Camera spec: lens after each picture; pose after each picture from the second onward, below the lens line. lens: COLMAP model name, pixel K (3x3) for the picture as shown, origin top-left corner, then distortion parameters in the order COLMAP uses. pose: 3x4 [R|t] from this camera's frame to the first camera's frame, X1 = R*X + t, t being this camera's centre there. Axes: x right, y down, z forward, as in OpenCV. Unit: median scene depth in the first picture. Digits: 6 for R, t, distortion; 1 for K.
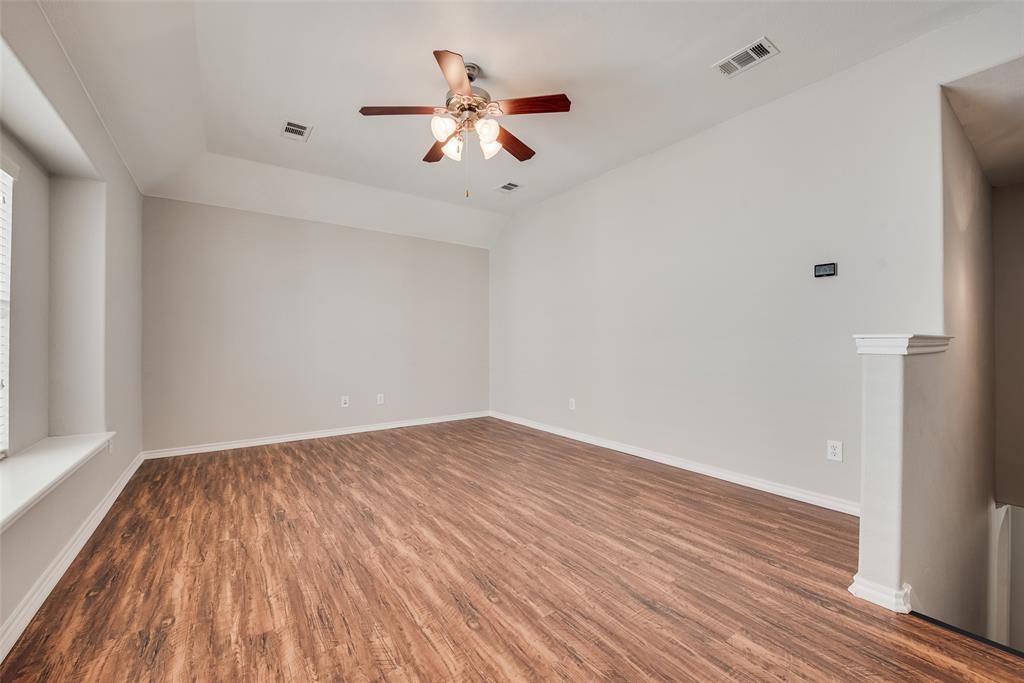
lens RADIAL K [[397.1, 0, 512.0], [0, 397.1, 341.5], [0, 0, 1]] dist [0.000642, 0.000002]
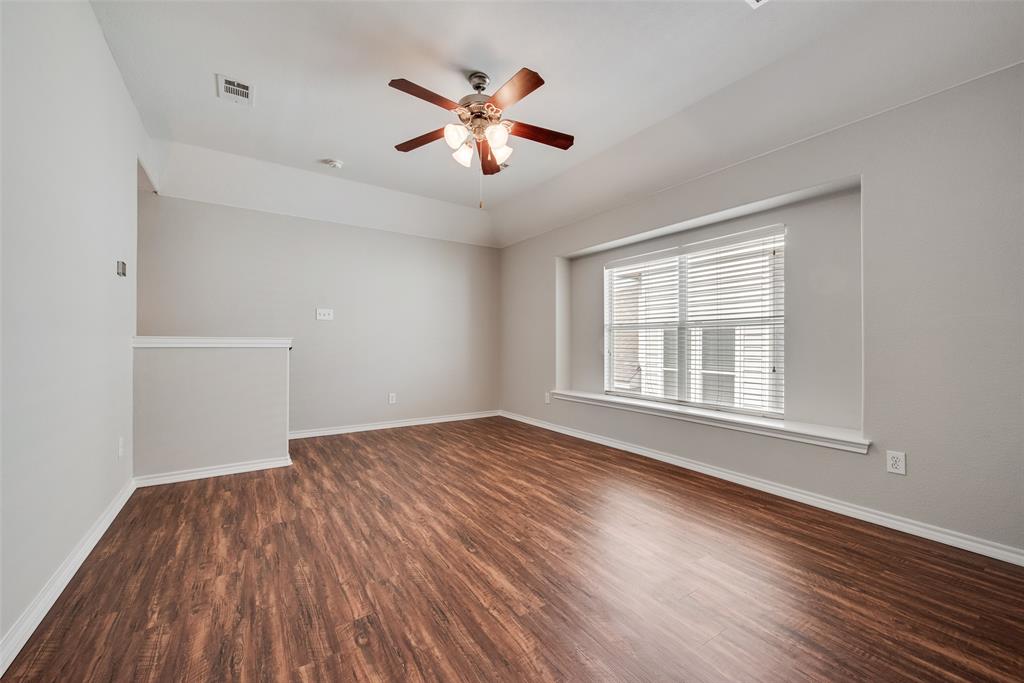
lens RADIAL K [[397.1, 0, 512.0], [0, 397.1, 341.5], [0, 0, 1]] dist [0.000642, 0.000002]
pose [[-0.999569, -0.003239, 0.029168, -0.242668], [-0.003362, 0.999986, -0.004196, 0.005072], [-0.029154, -0.004292, -0.999566, 2.176403]]
